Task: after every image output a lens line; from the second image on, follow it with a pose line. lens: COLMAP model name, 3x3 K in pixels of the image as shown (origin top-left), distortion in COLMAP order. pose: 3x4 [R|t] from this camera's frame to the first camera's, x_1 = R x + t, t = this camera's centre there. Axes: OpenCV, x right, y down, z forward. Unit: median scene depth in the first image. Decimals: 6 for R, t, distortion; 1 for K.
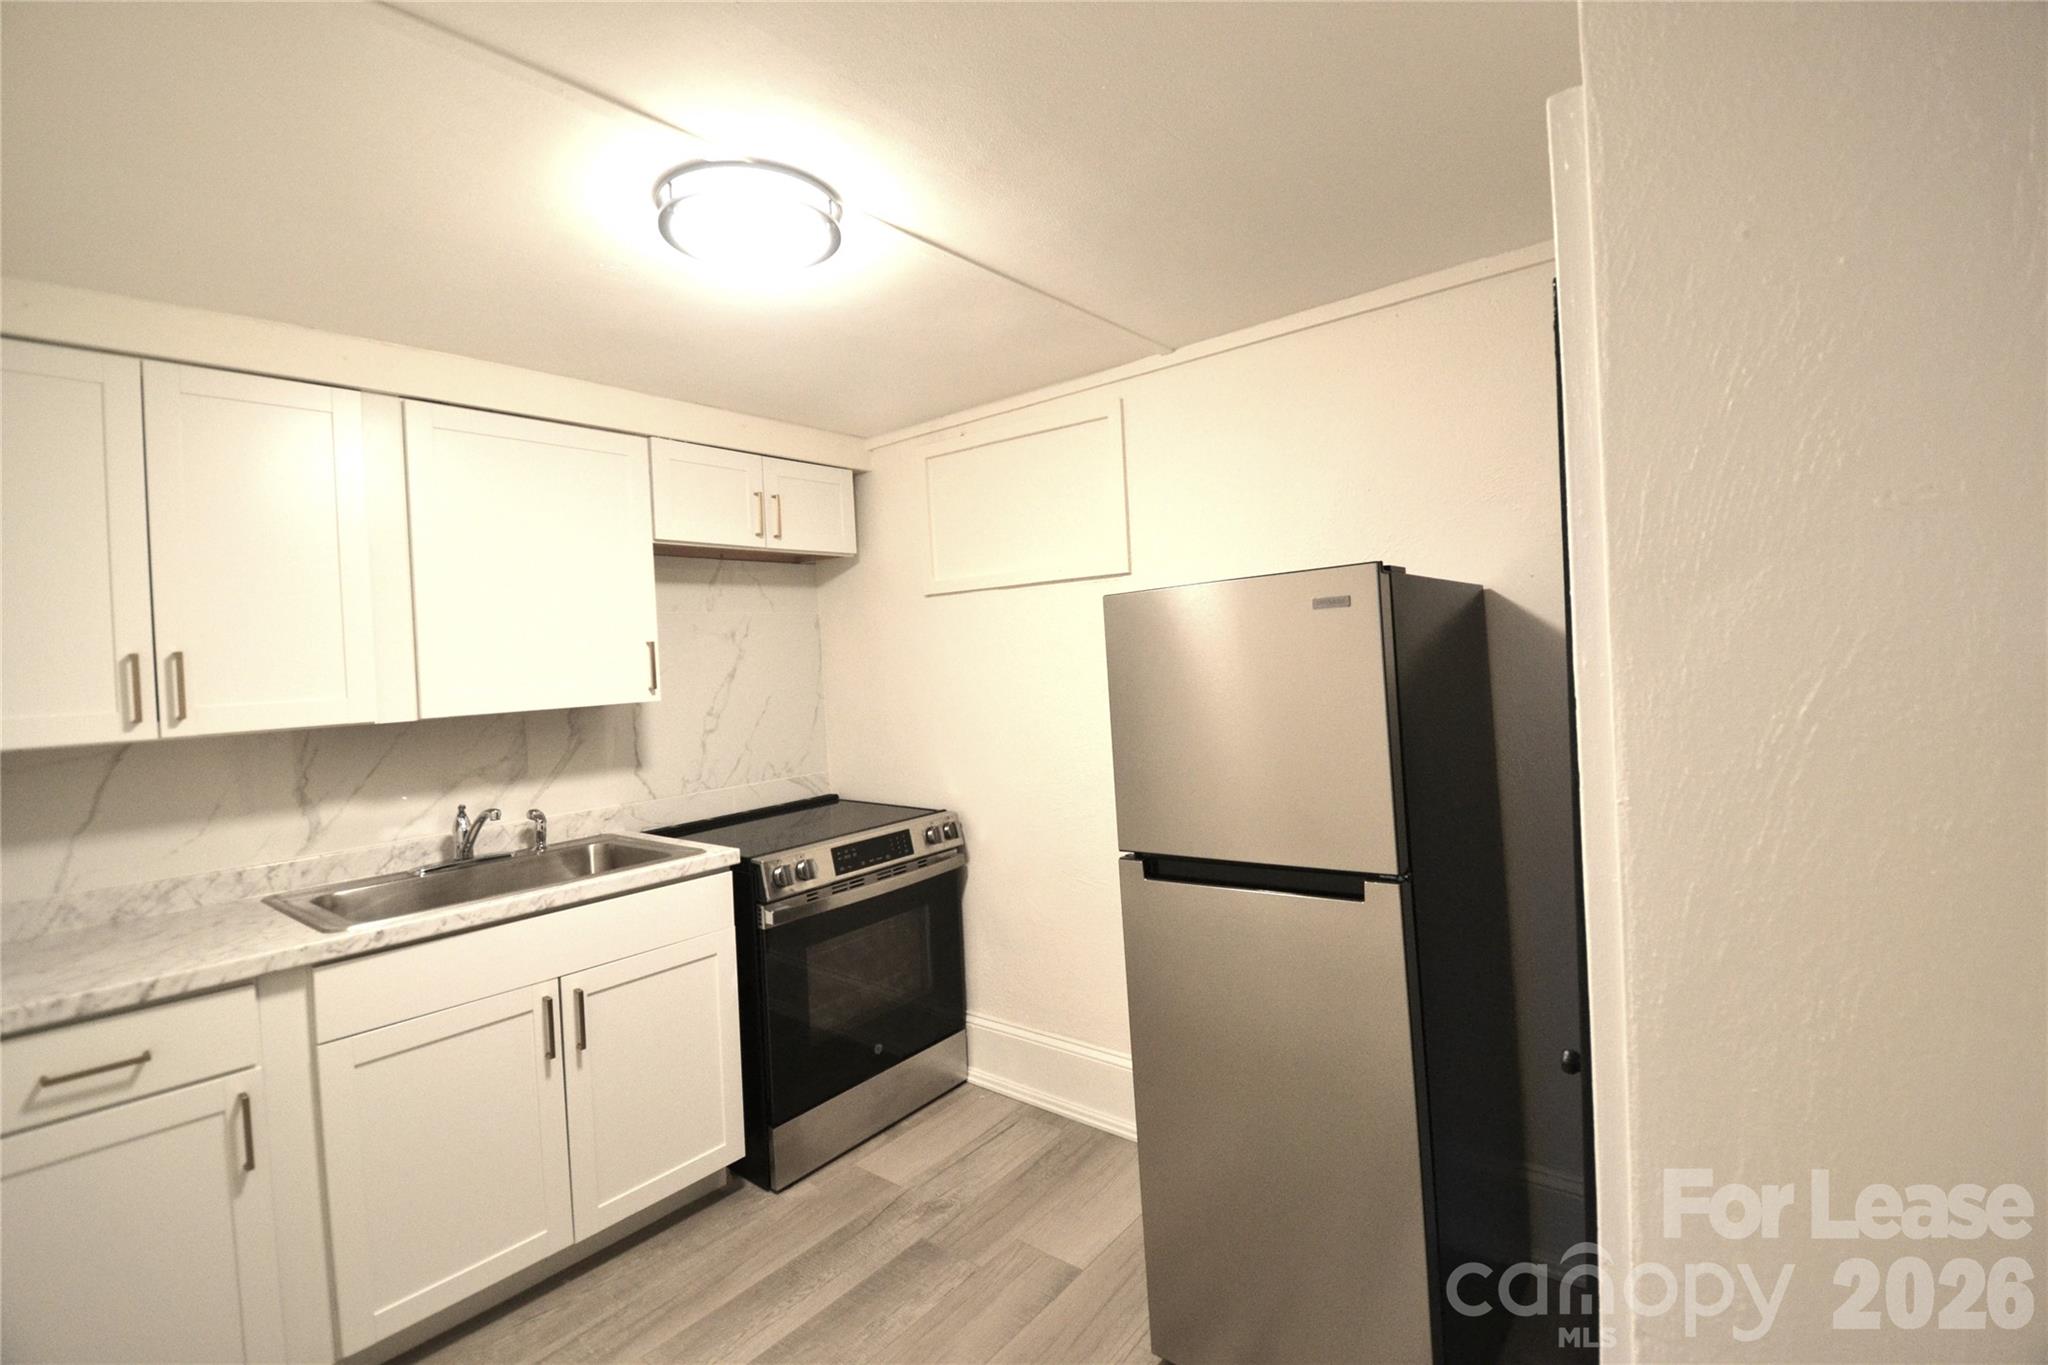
lens RADIAL K [[916.5, 0, 1027.1], [0, 916.5, 663.3], [0, 0, 1]] dist [0.024648, -0.028040]
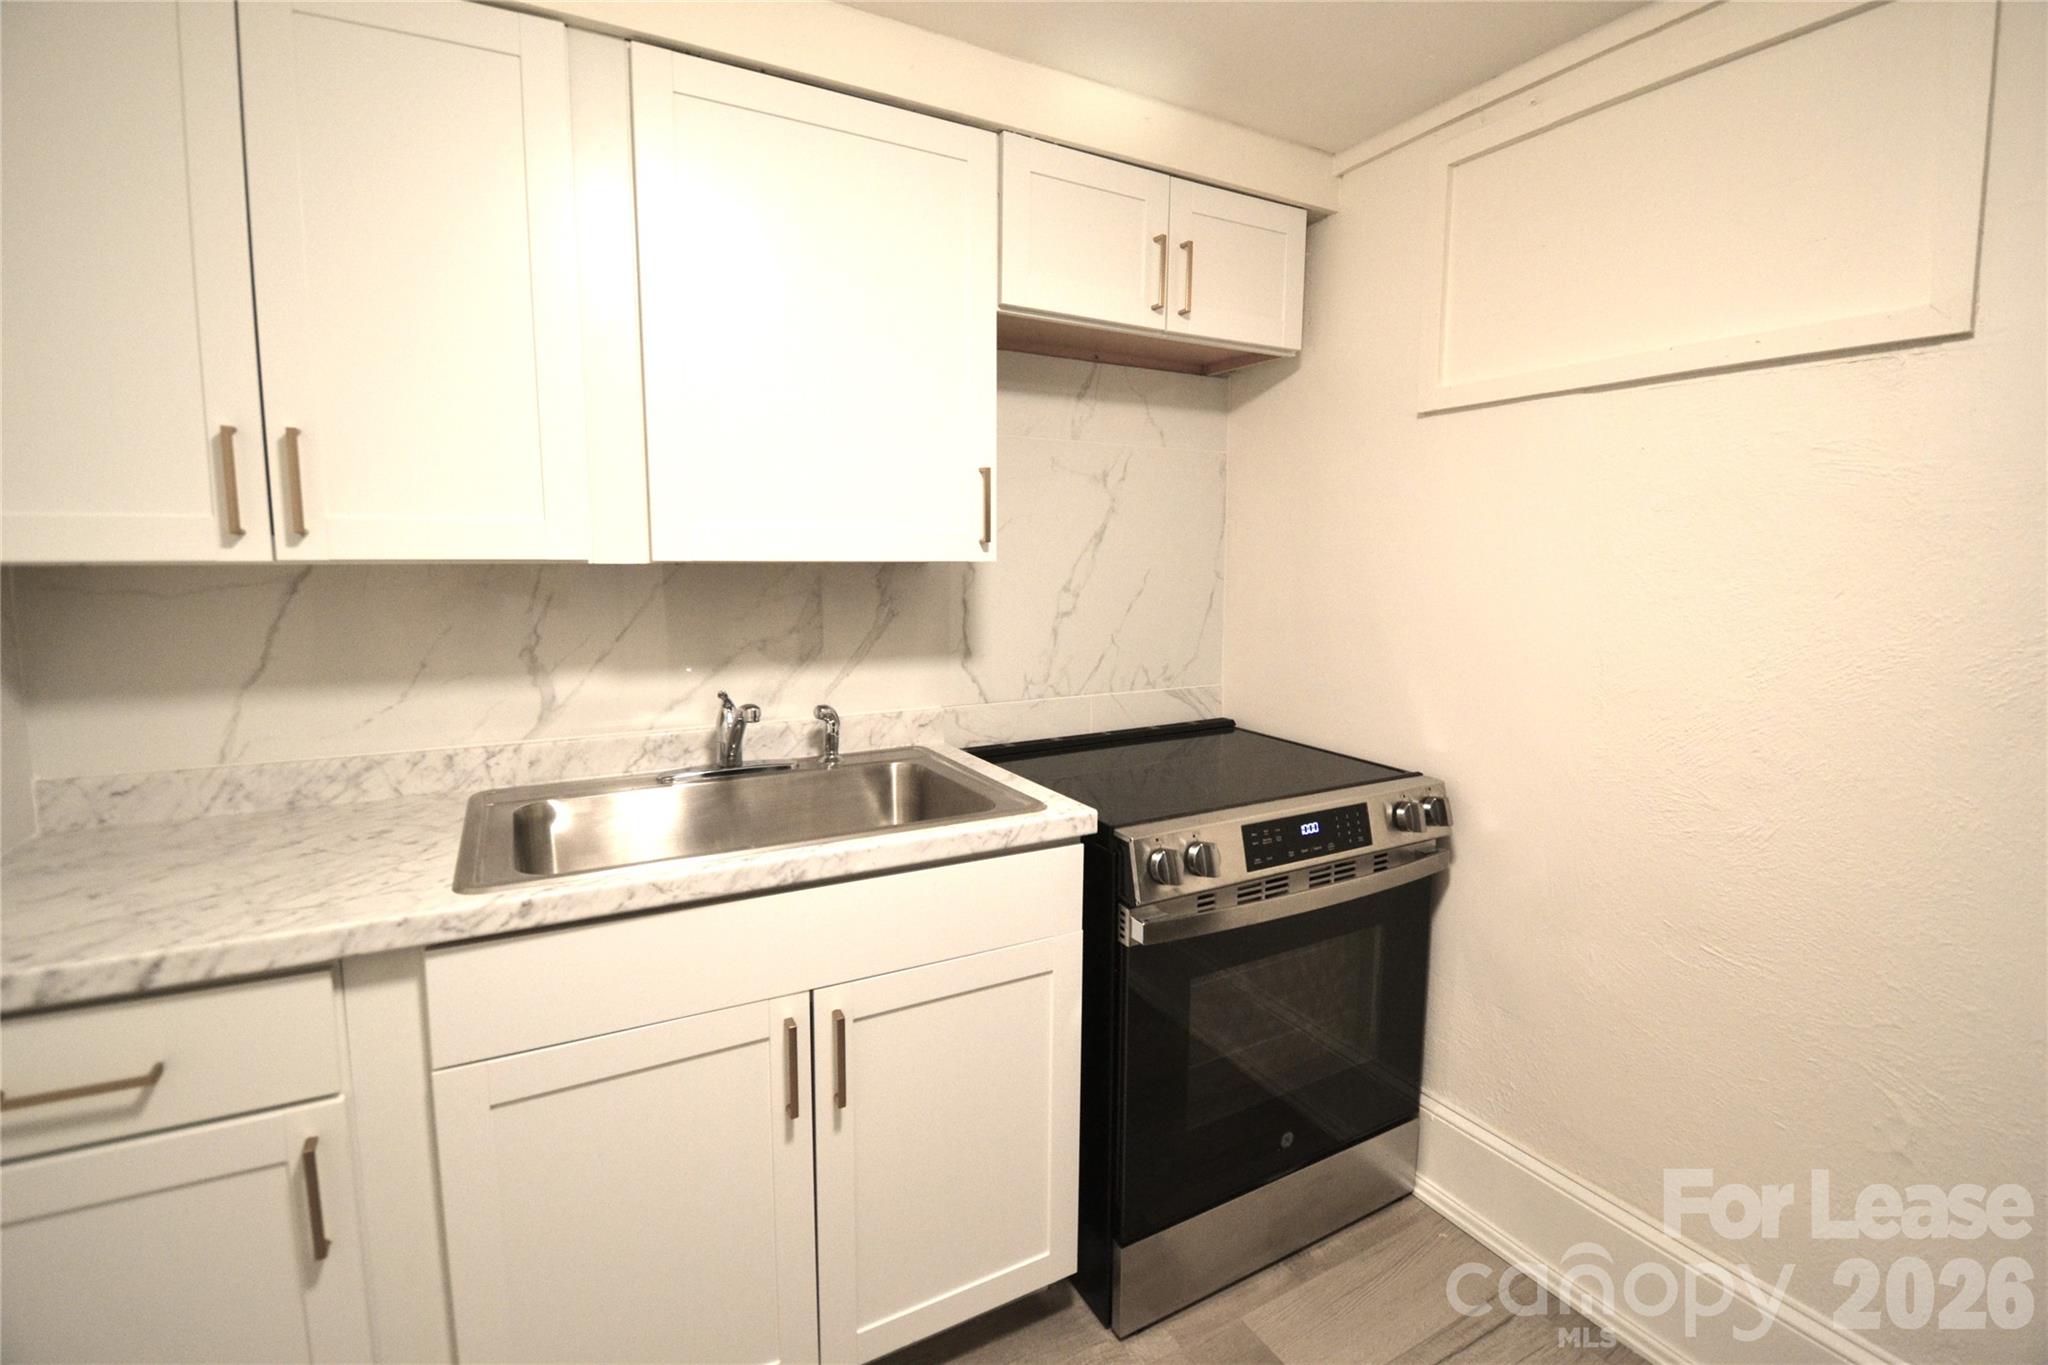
lens RADIAL K [[916.5, 0, 1027.1], [0, 916.5, 663.3], [0, 0, 1]] dist [0.024648, -0.028040]
pose [[0.926630, 0.097467, -0.363122, -0.145731], [-0.054711, 0.990489, 0.126246, 0.031136], [0.371973, -0.097117, 0.923149, 0.433784]]
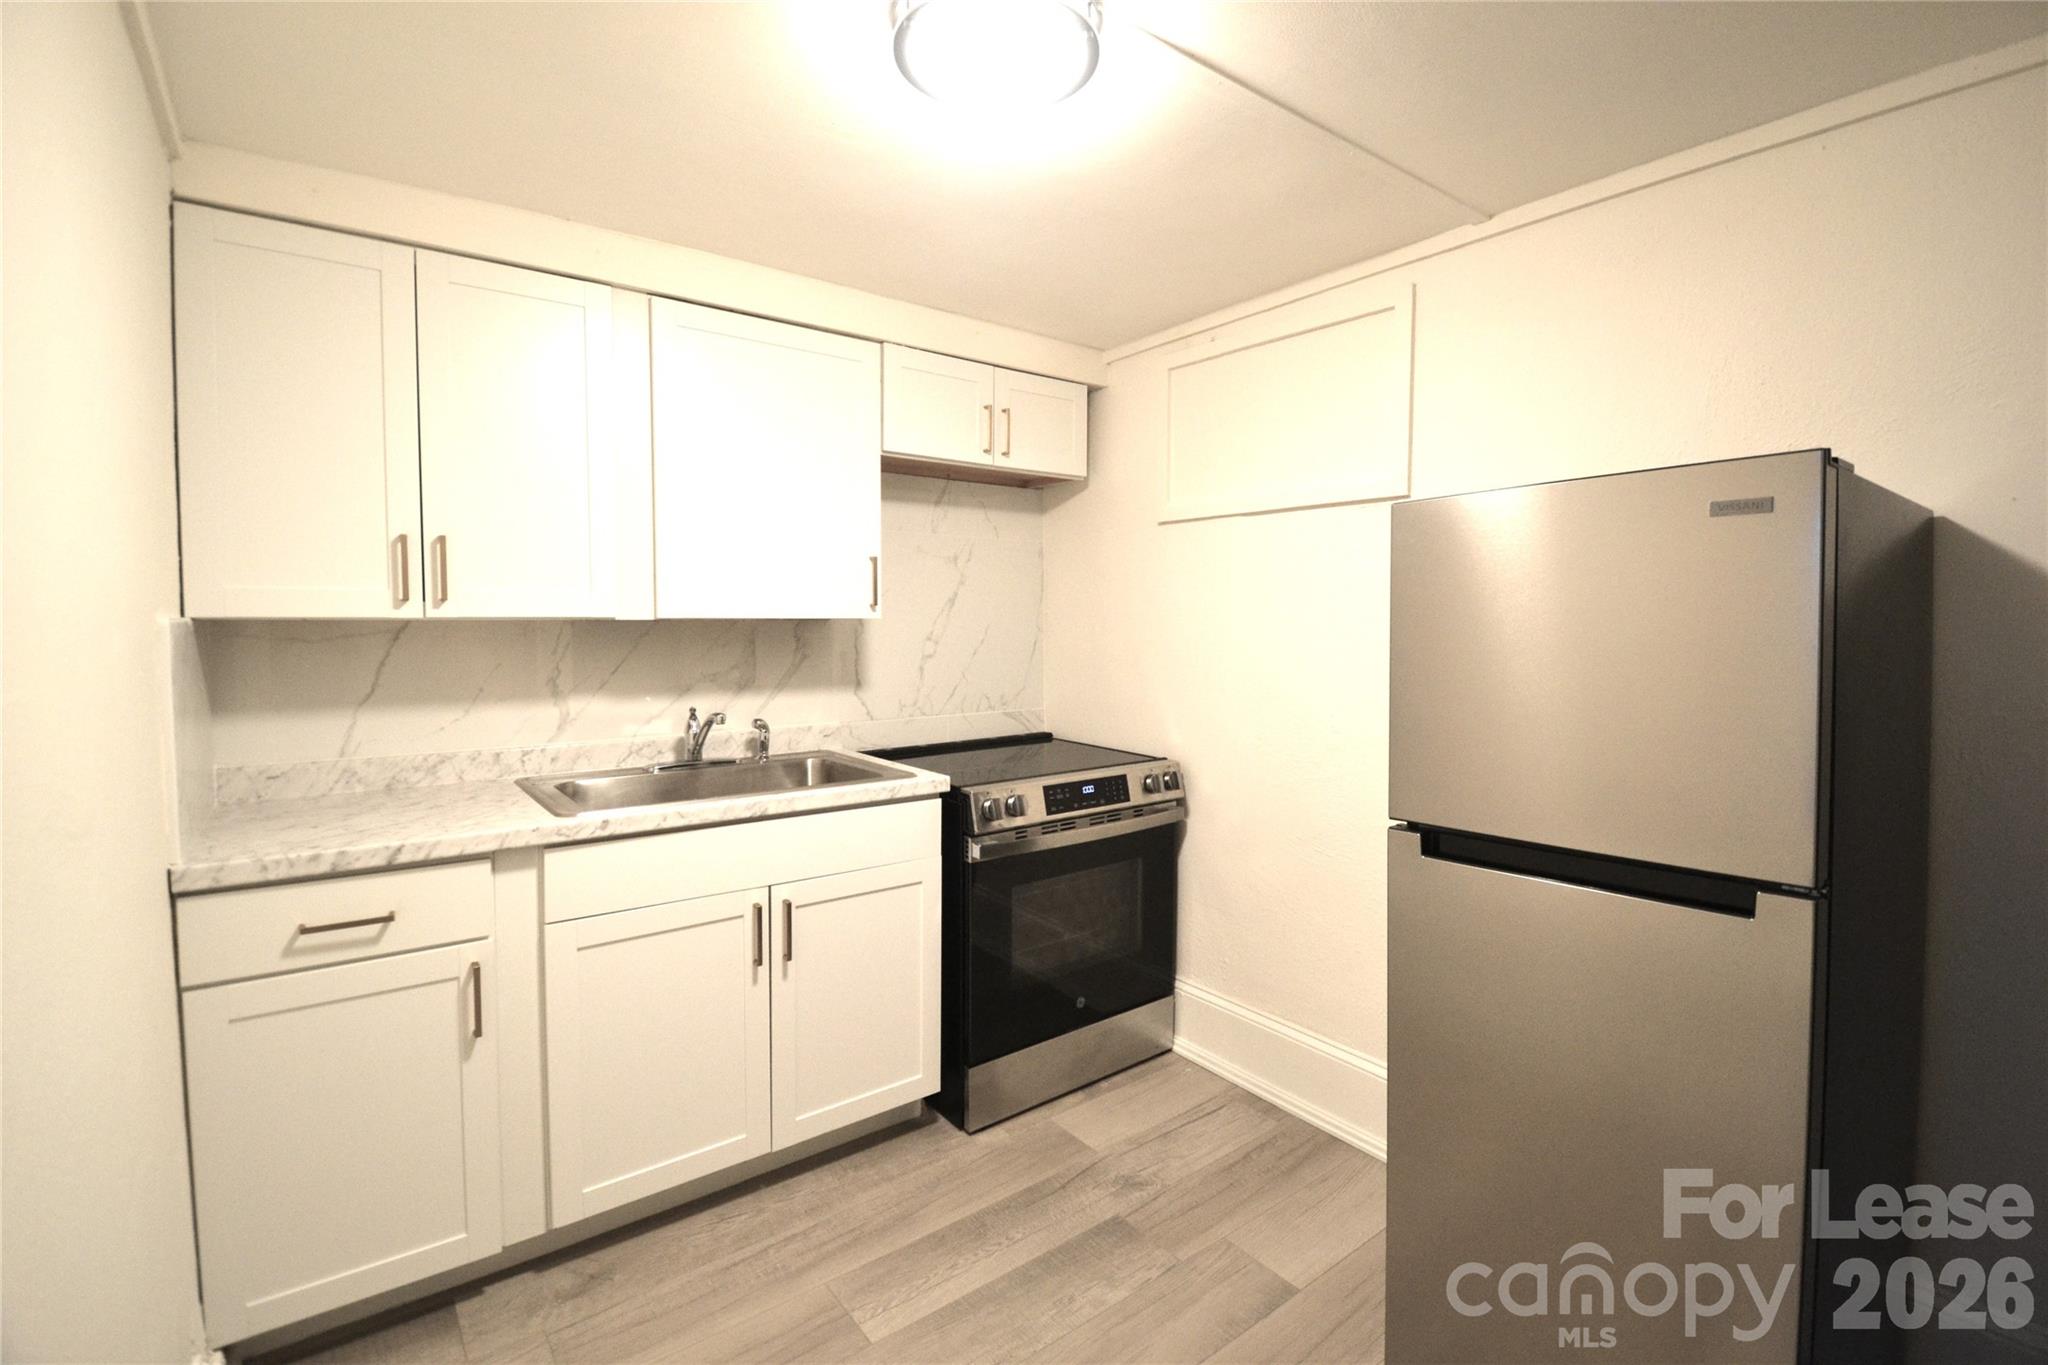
lens RADIAL K [[916.5, 0, 1027.1], [0, 916.5, 663.3], [0, 0, 1]] dist [0.024648, -0.028040]
pose [[0.971125, 0.065416, -0.229427, -0.024899], [-0.054597, 0.997090, 0.053200, 0.030138], [0.232240, -0.039138, 0.971871, 0.099812]]
